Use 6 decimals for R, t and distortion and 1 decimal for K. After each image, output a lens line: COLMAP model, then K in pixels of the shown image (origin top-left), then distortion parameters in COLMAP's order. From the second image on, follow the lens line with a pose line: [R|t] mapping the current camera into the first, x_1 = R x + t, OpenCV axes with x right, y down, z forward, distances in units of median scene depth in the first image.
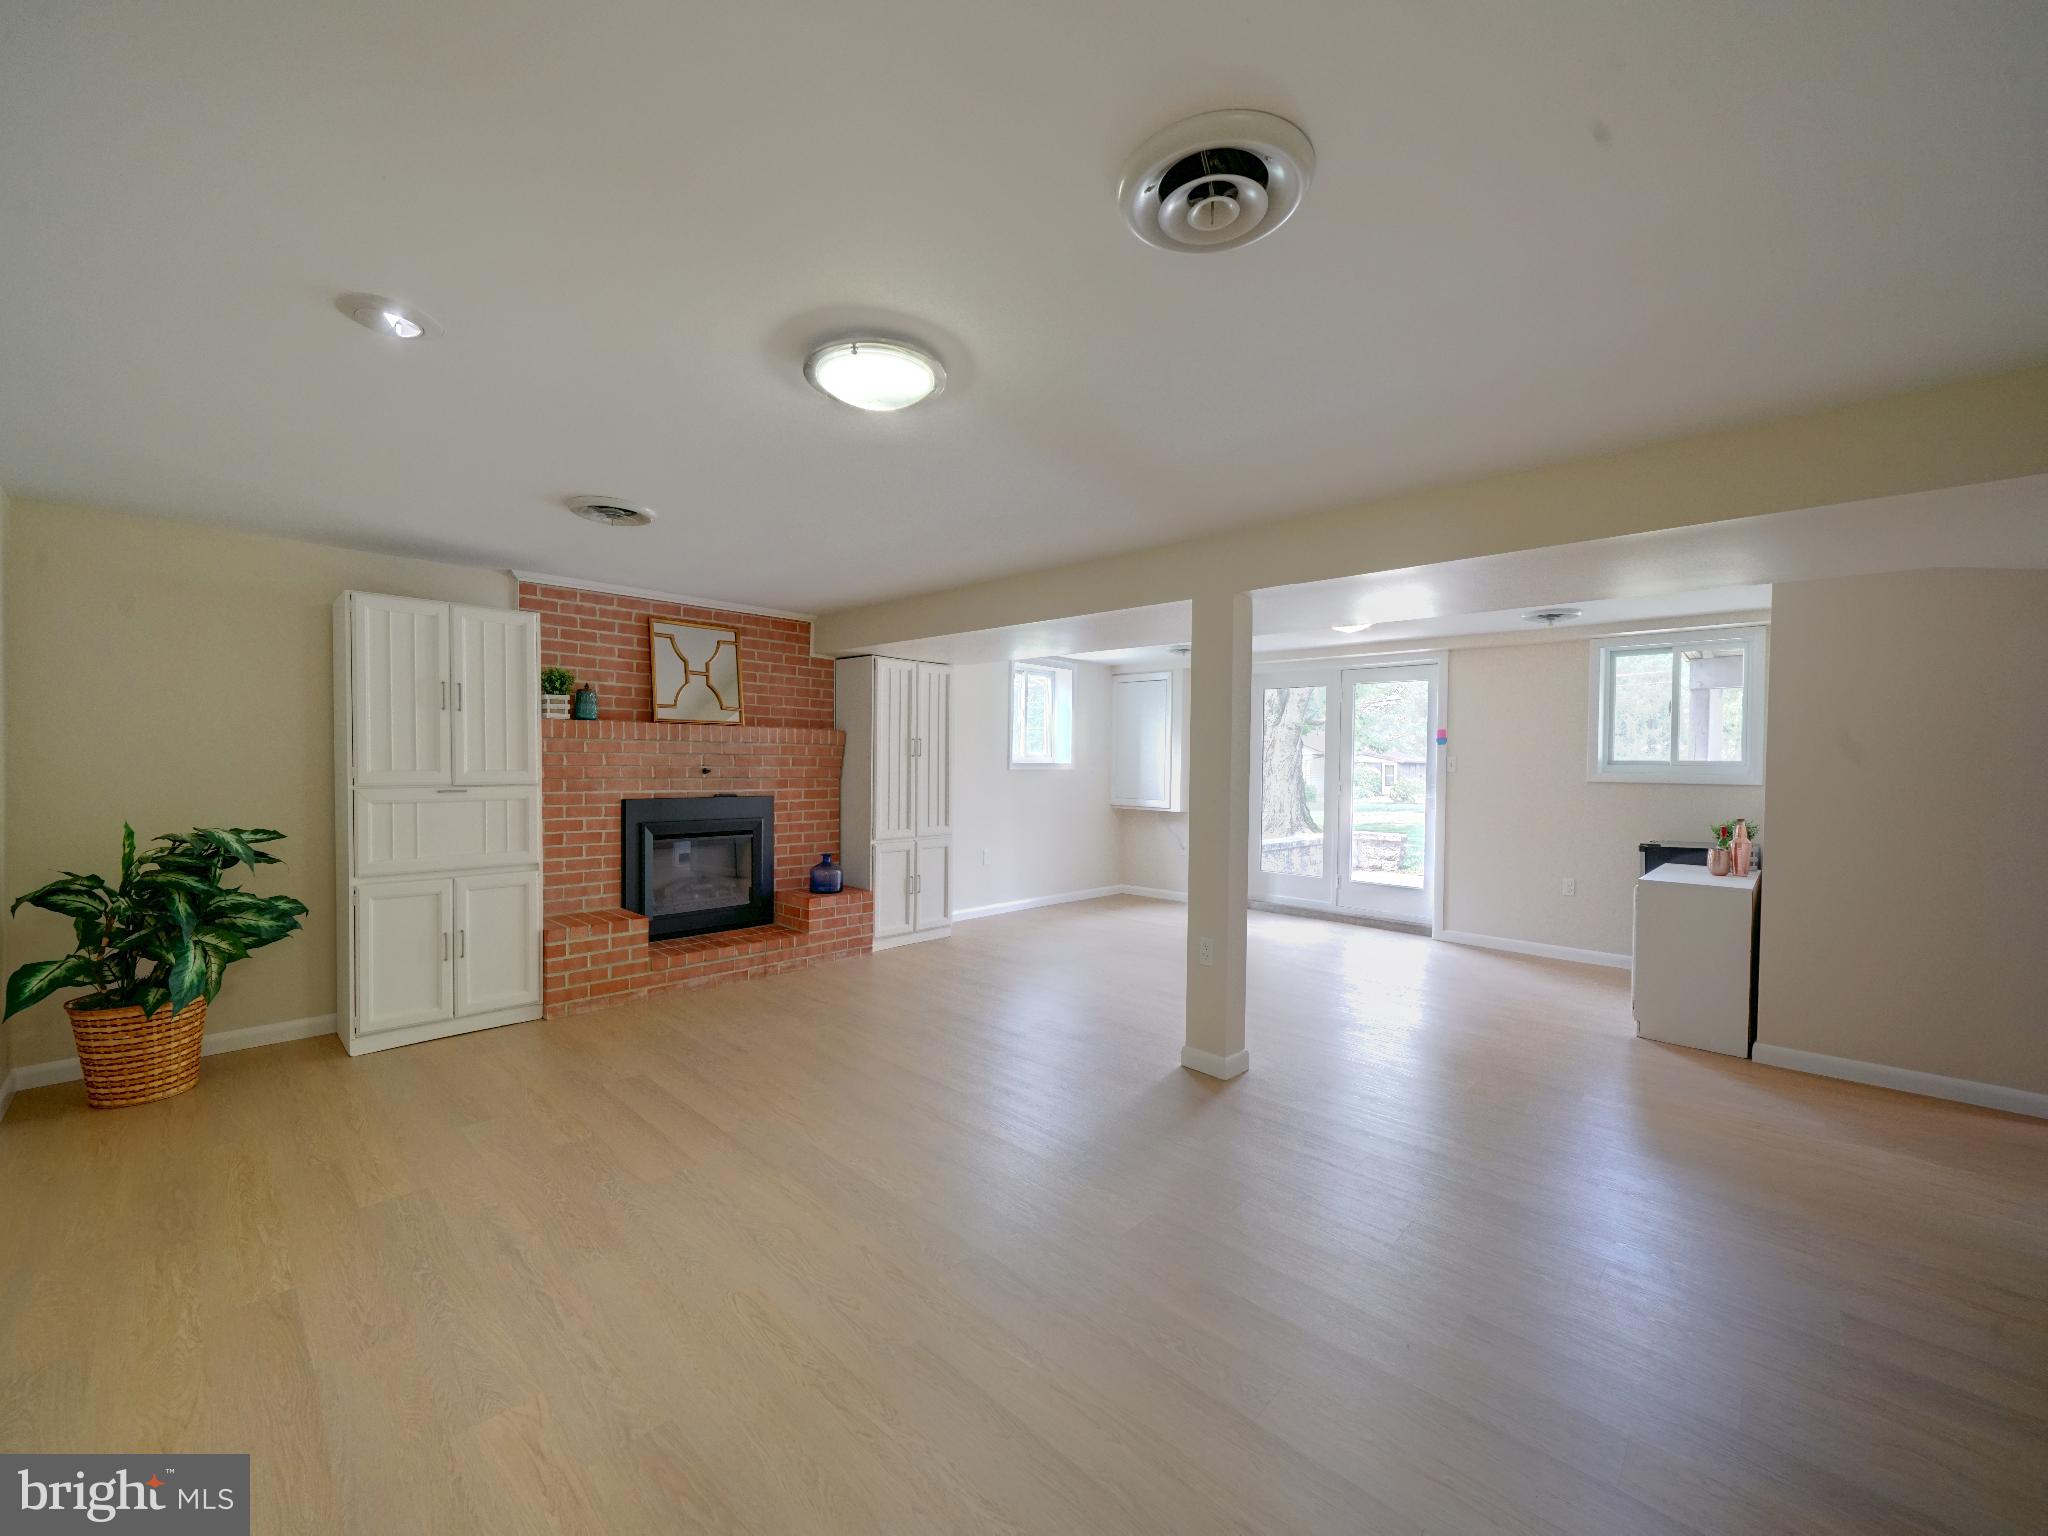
lens RADIAL K [[809.9, 0, 1026.1], [0, 809.9, 762.3], [0, 0, 1]] dist [-0.006466, 0.001844]
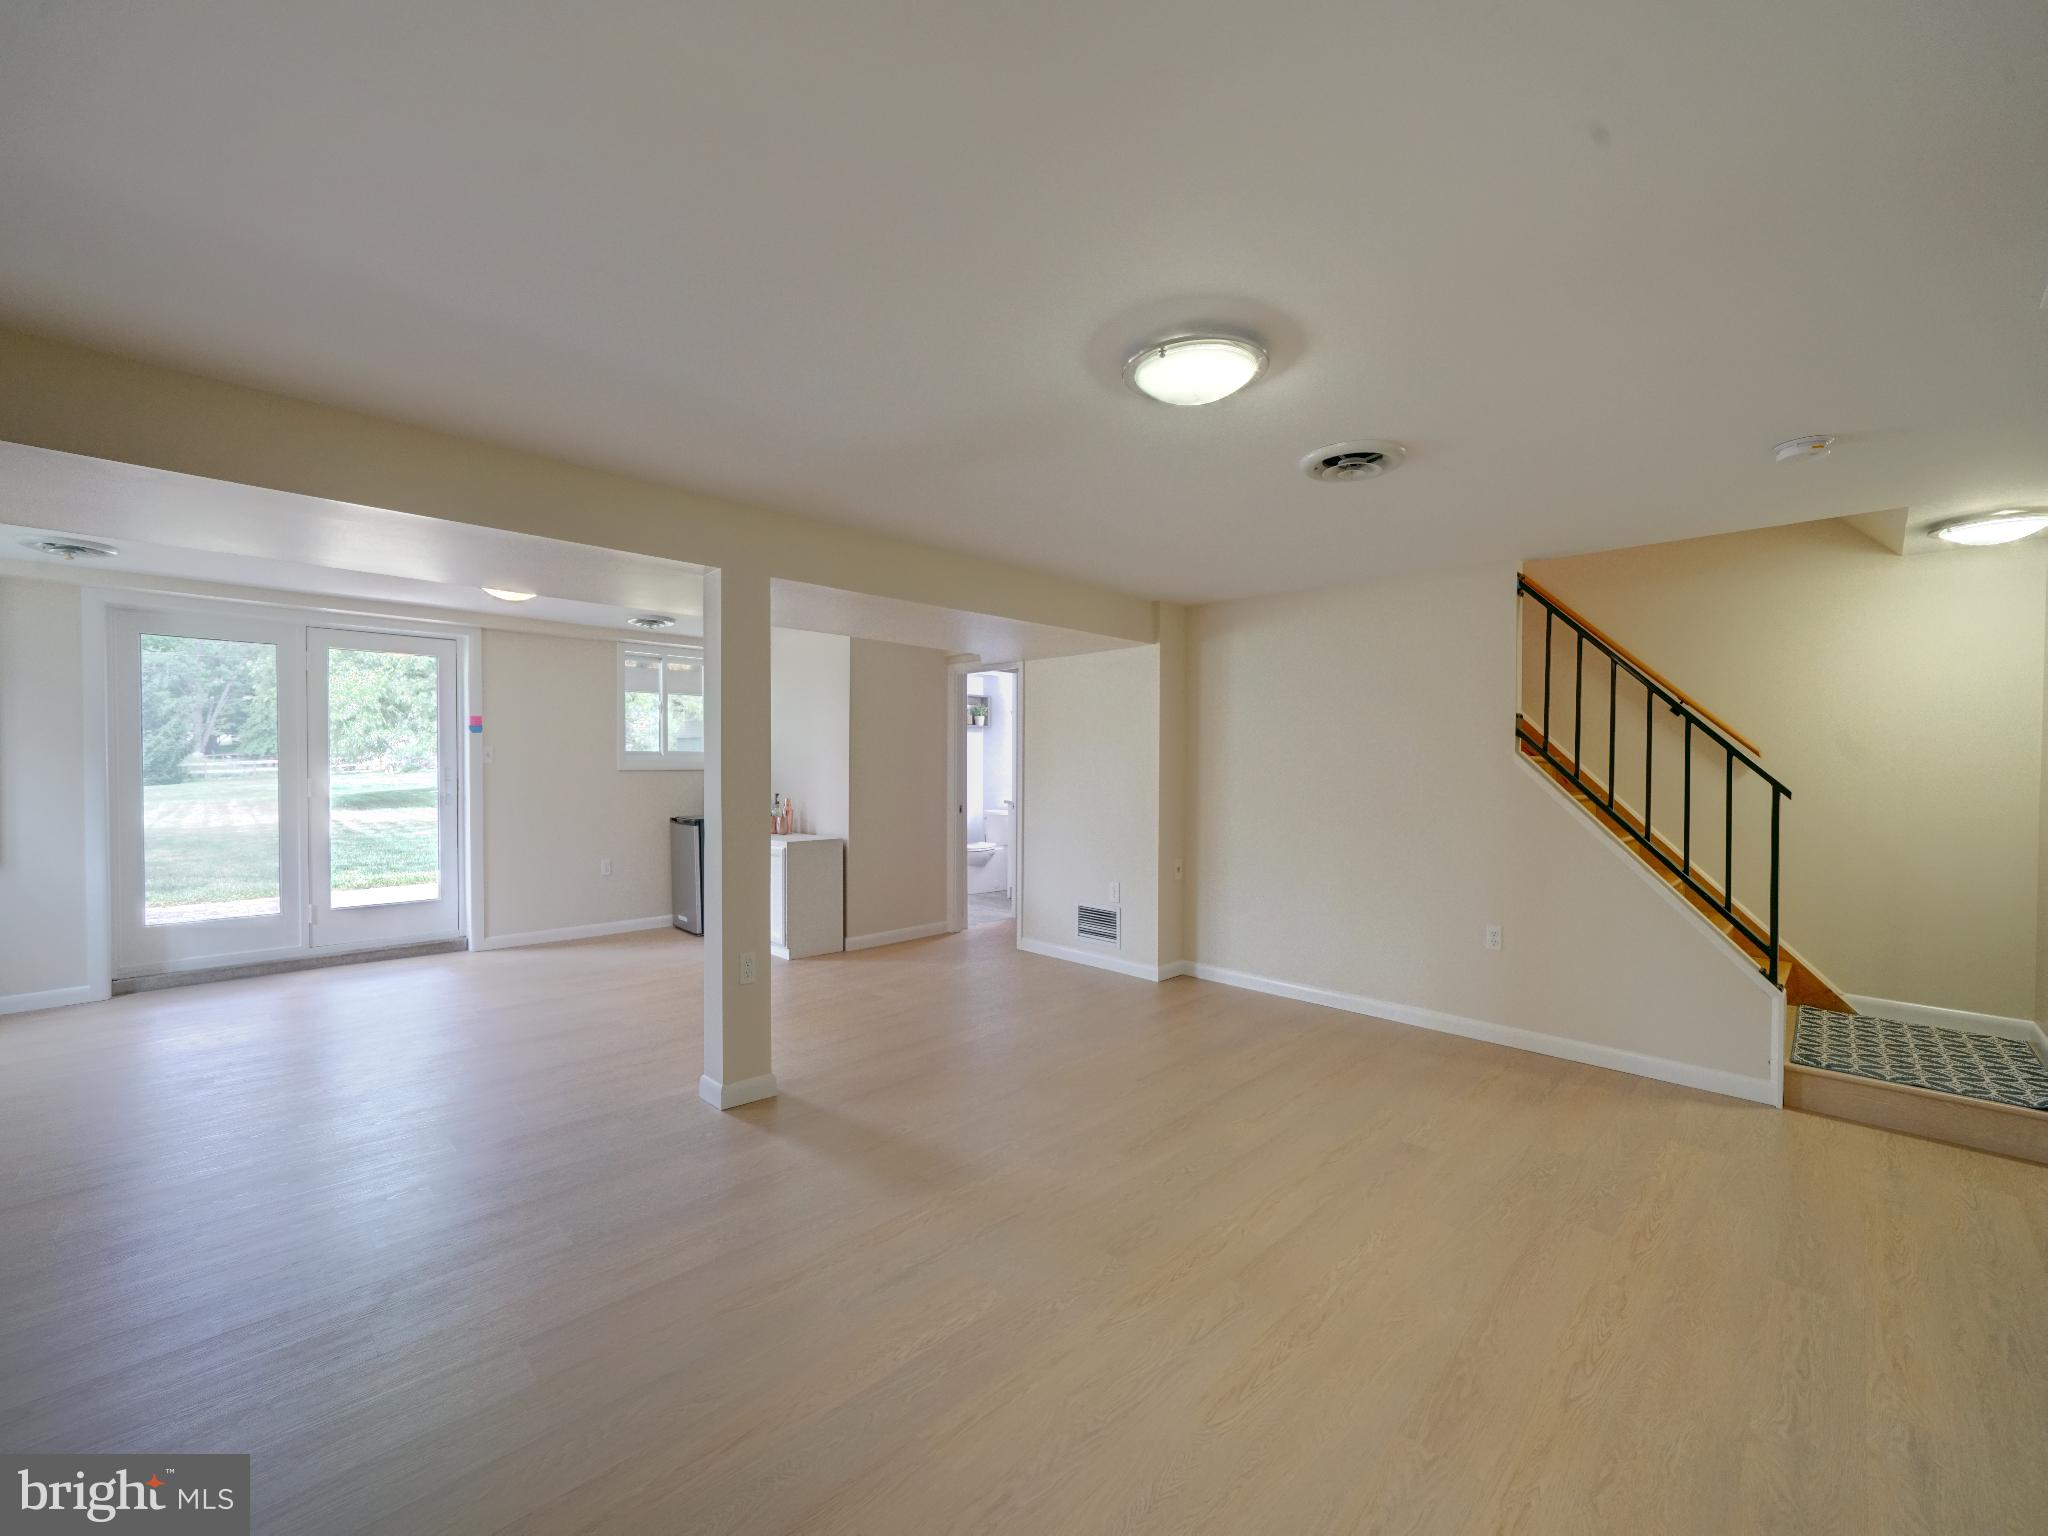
lens RADIAL K [[809.9, 0, 1027.7], [0, 809.9, 770.1], [0, 0, 1]] dist [-0.006466, 0.001844]
pose [[0.037721, -0.024620, 0.998985, -0.605336], [-0.004262, 0.999683, 0.024798, -0.009630], [-0.999279, -0.005193, 0.037604, 0.602247]]
